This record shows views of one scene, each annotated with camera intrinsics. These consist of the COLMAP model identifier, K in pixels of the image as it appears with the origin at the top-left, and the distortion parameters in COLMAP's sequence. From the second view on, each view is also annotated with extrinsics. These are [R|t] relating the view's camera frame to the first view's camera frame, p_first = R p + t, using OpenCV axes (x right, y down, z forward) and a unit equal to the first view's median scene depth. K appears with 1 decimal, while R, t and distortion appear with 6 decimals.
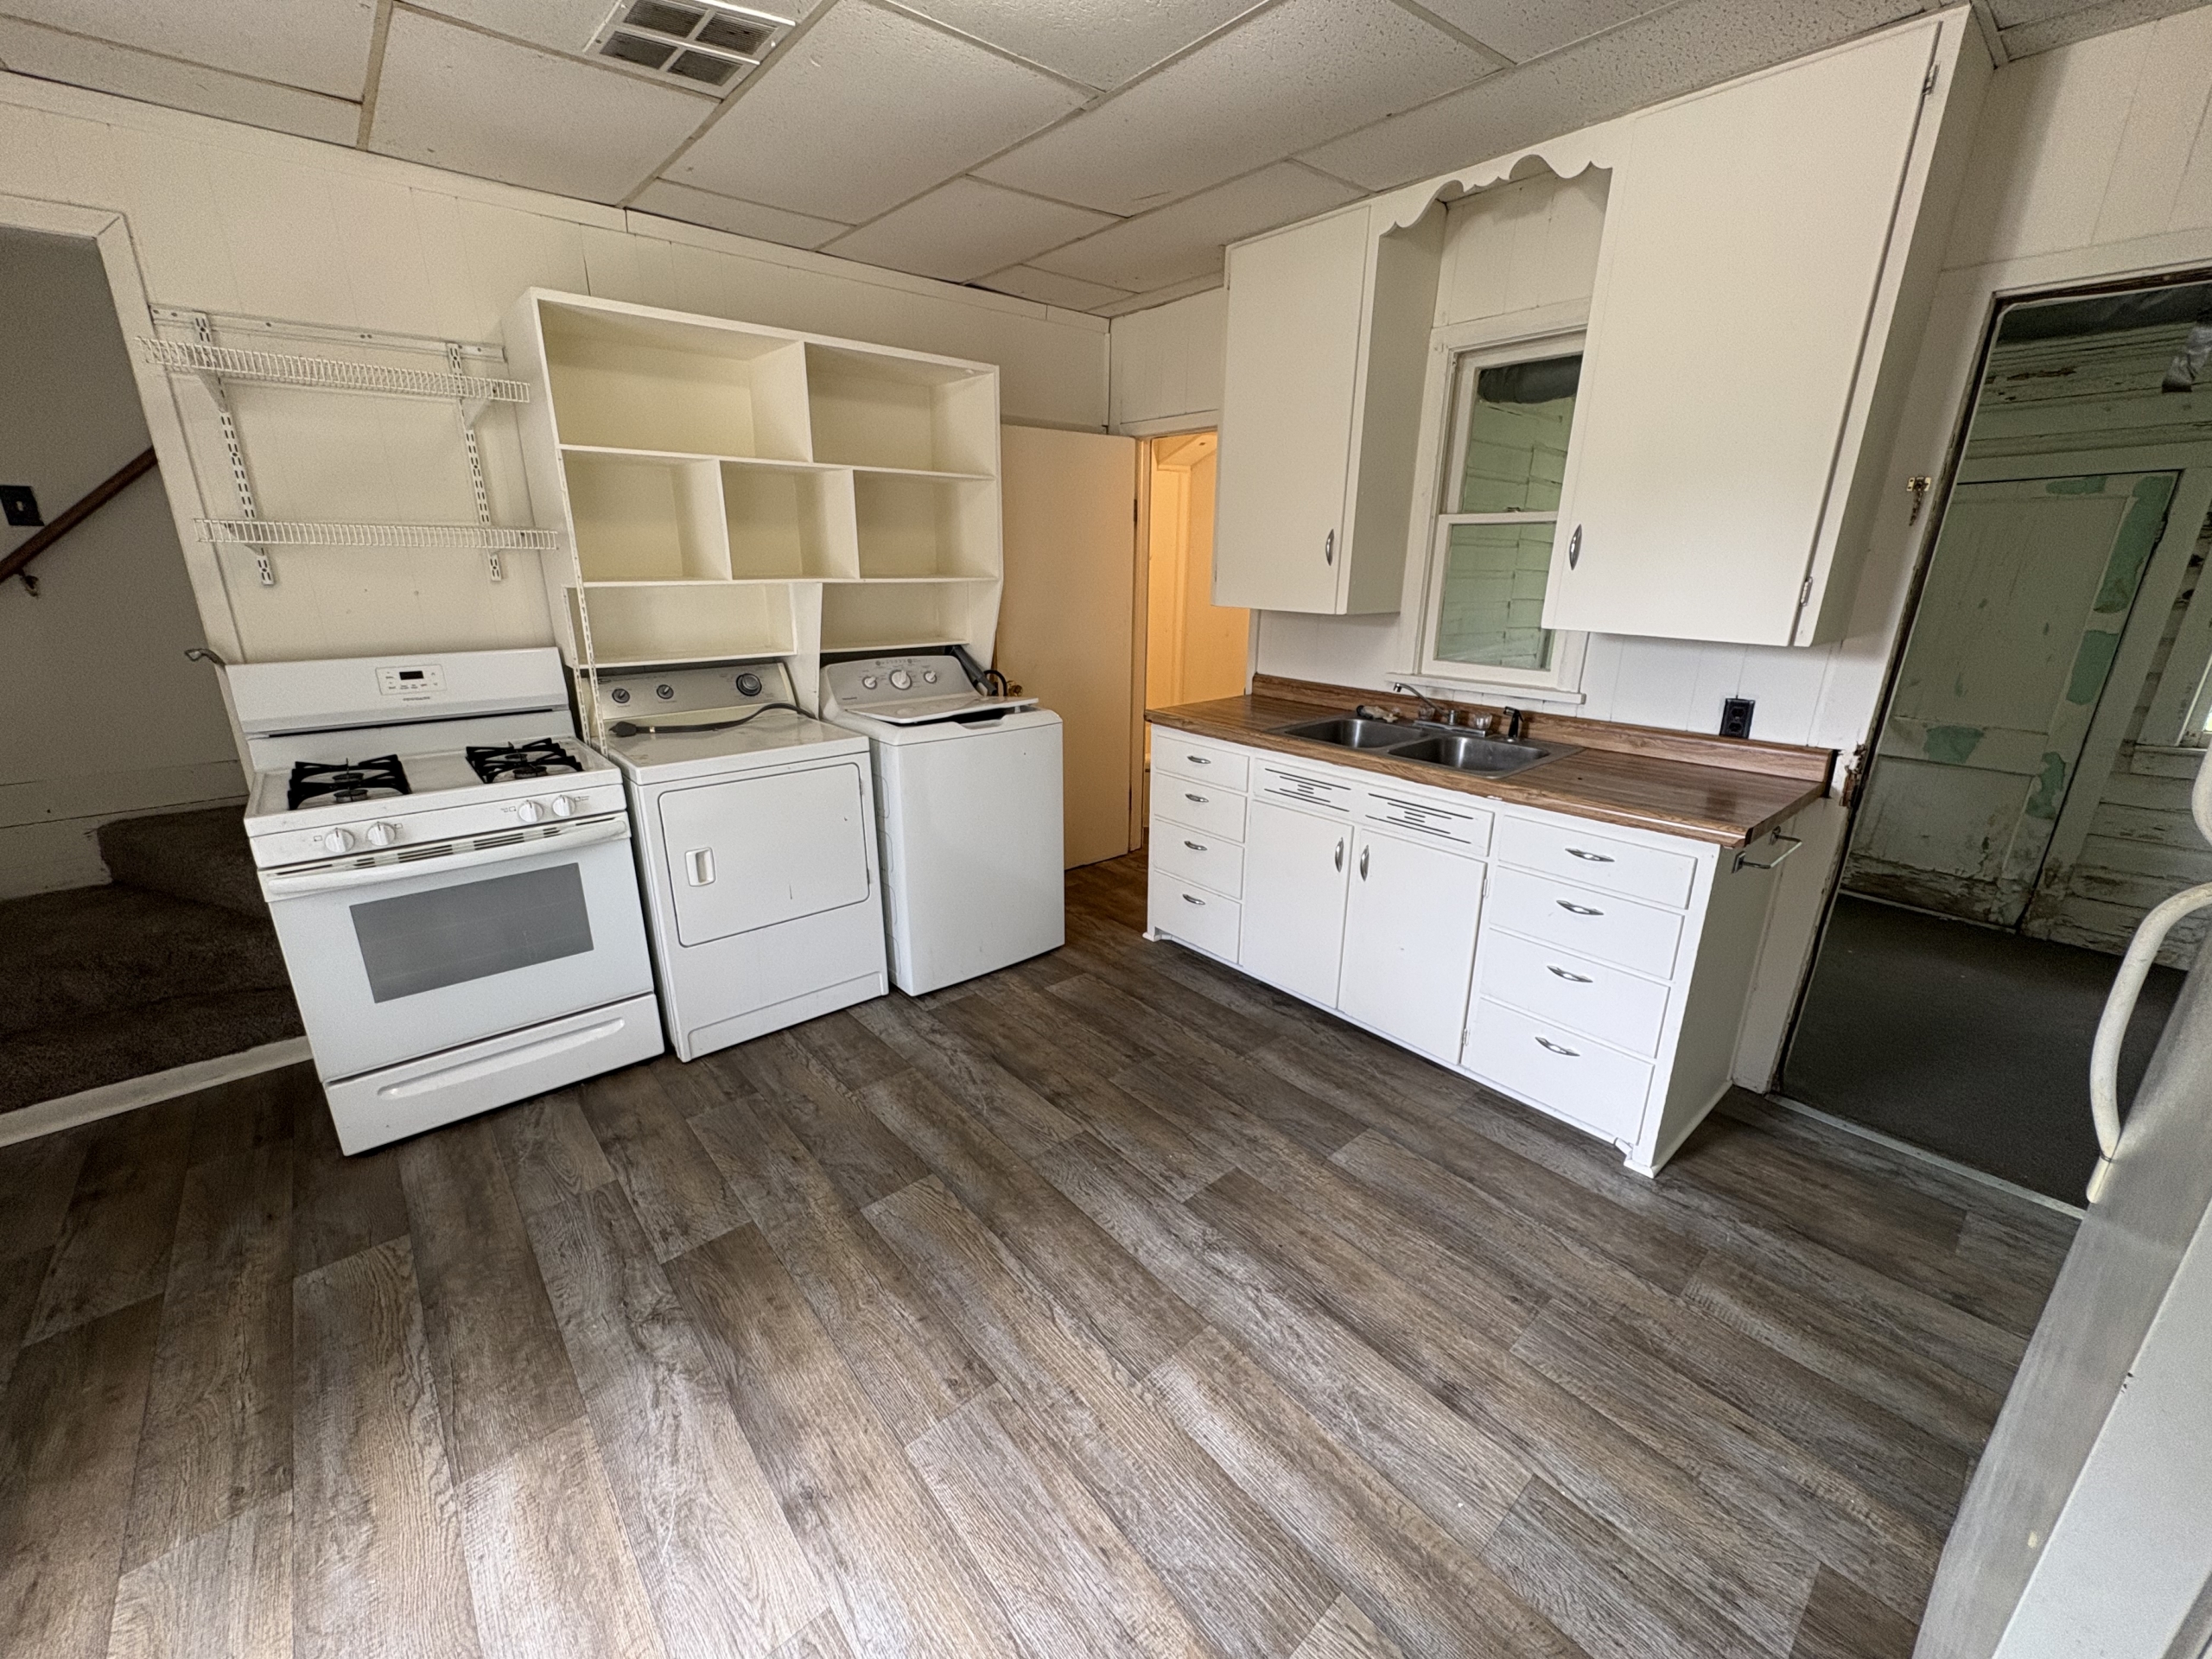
lens RADIAL K [[880.9, 0, 1103.6], [0, 880.9, 825.6], [0, 0, 1]] dist [0.000068, 0.000260]
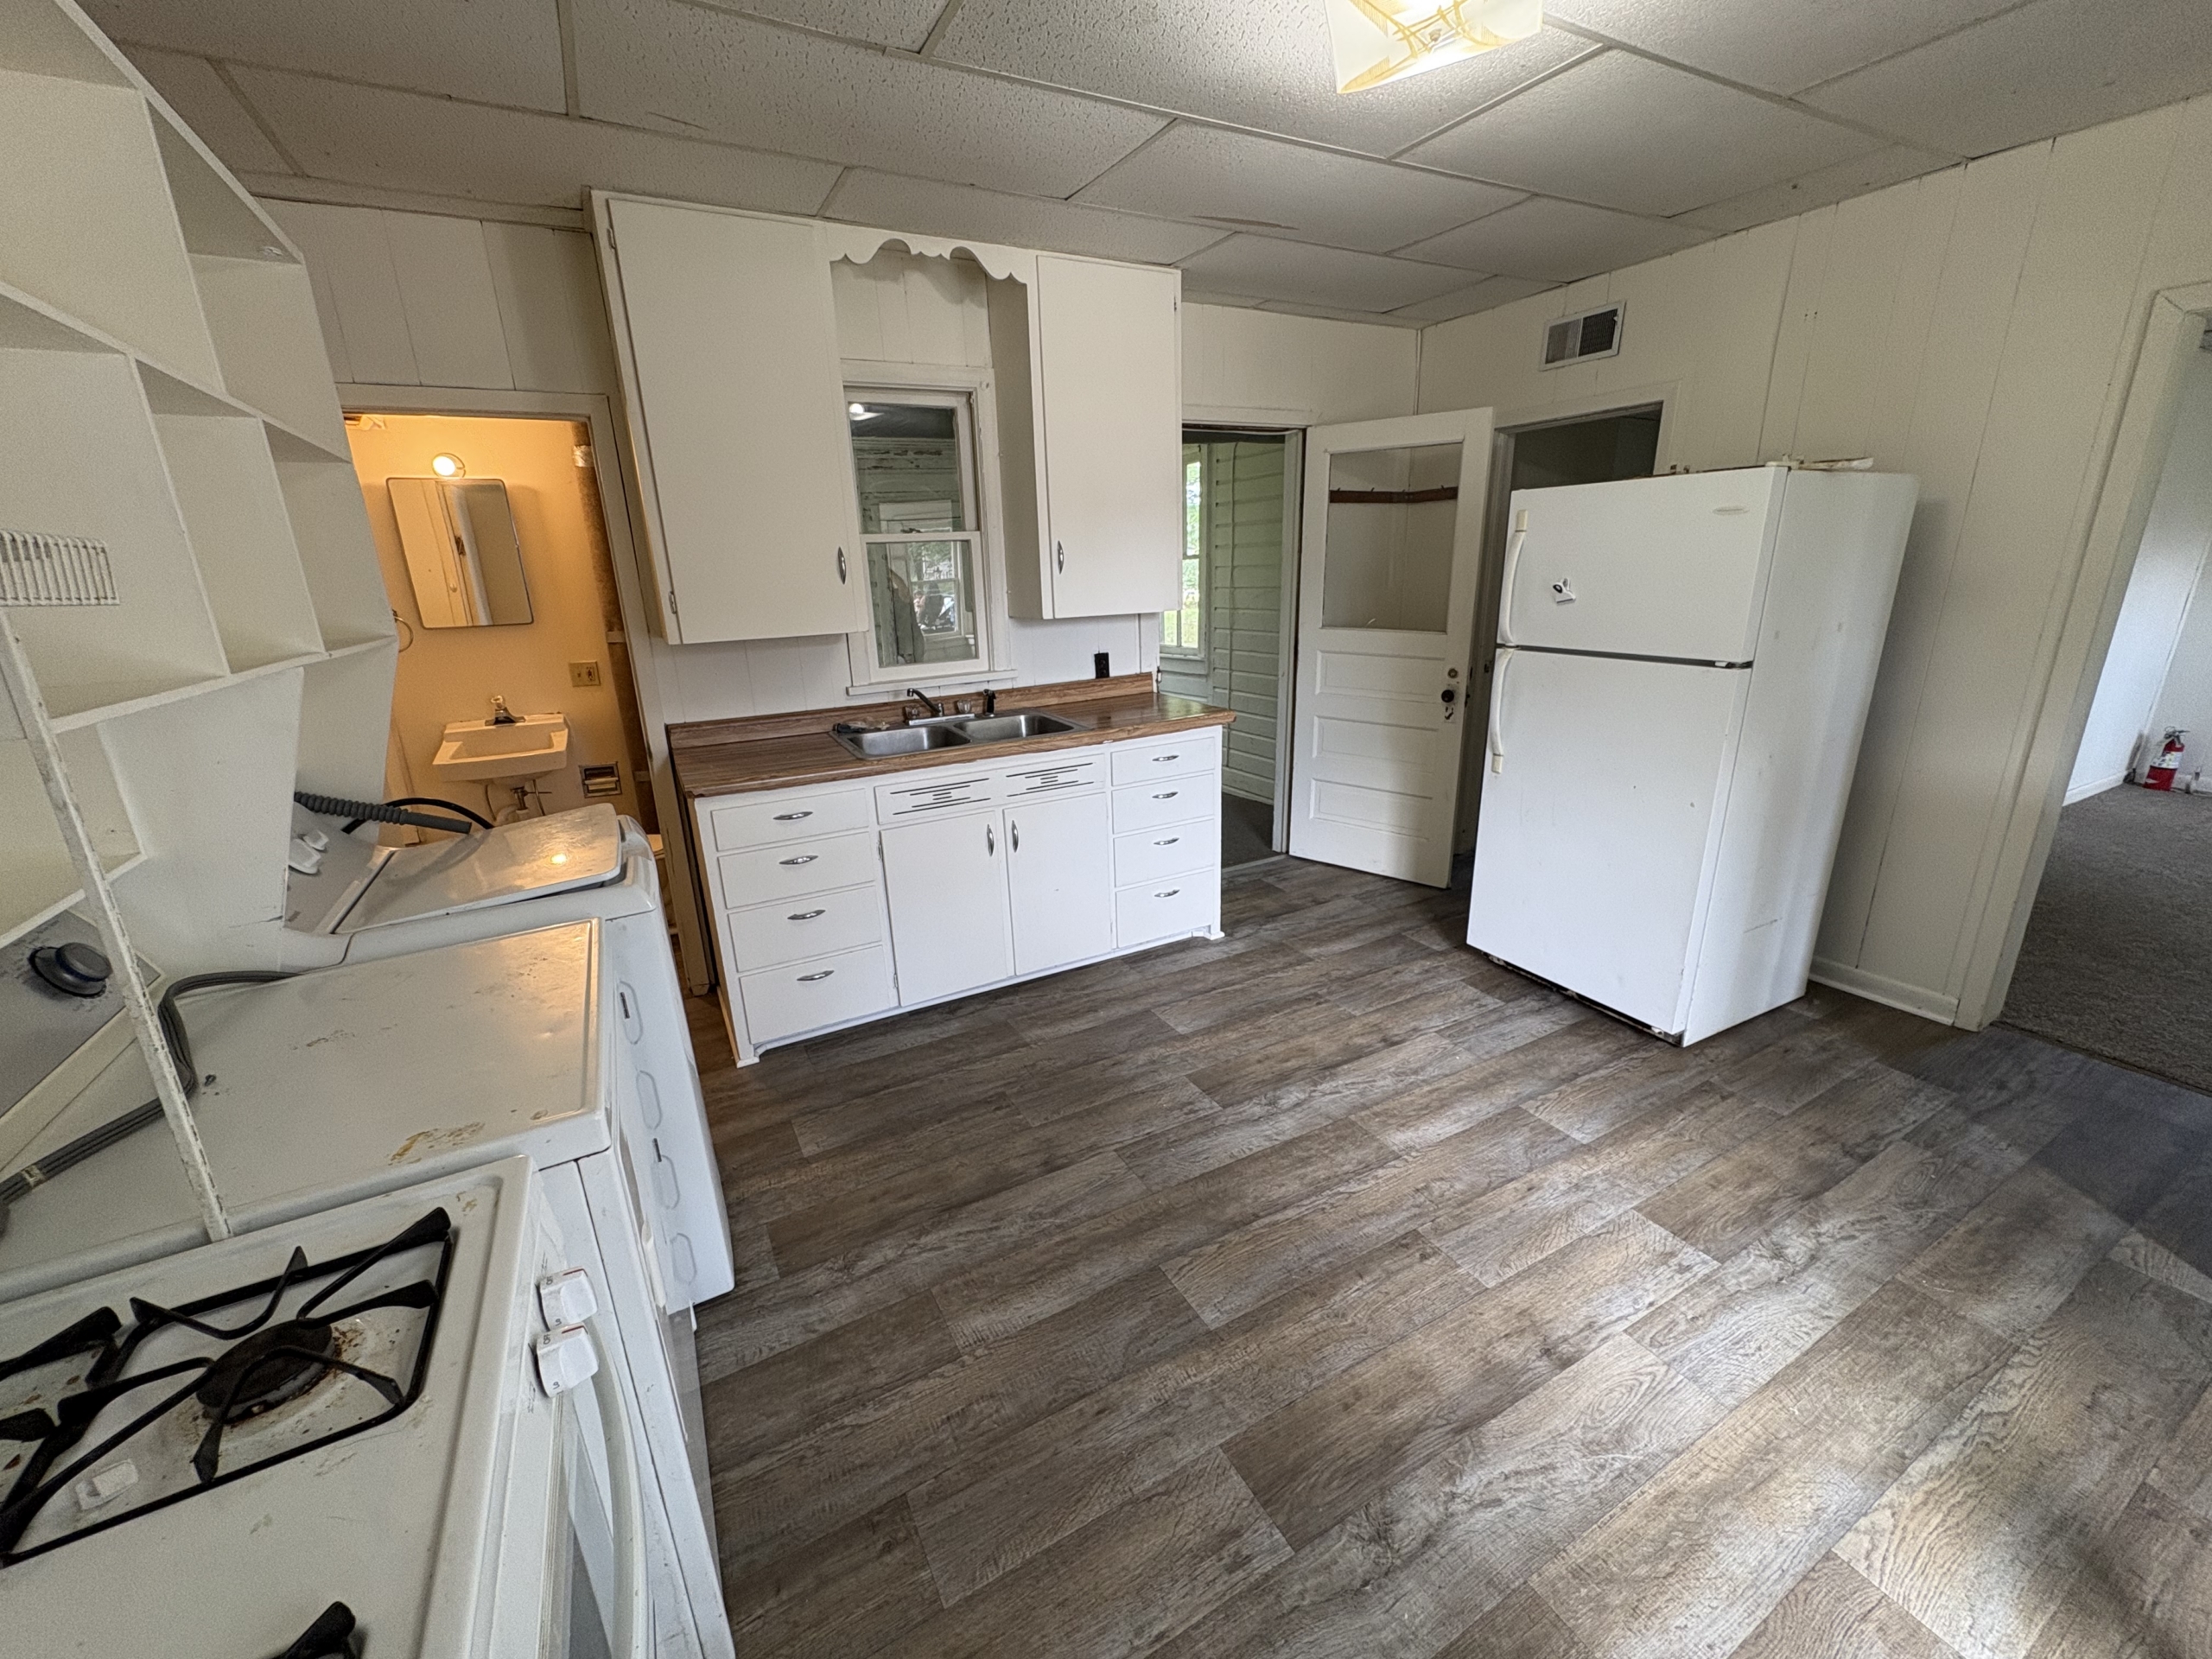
lens RADIAL K [[880.9, 0, 1103.6], [0, 880.9, 825.6], [0, 0, 1]] dist [0.000068, 0.000260]
pose [[0.211416, -0.295464, 0.931667, -1.008355], [0.326778, 0.919728, 0.217524, -0.247227], [-0.921151, 0.258460, 0.290996, 0.767530]]
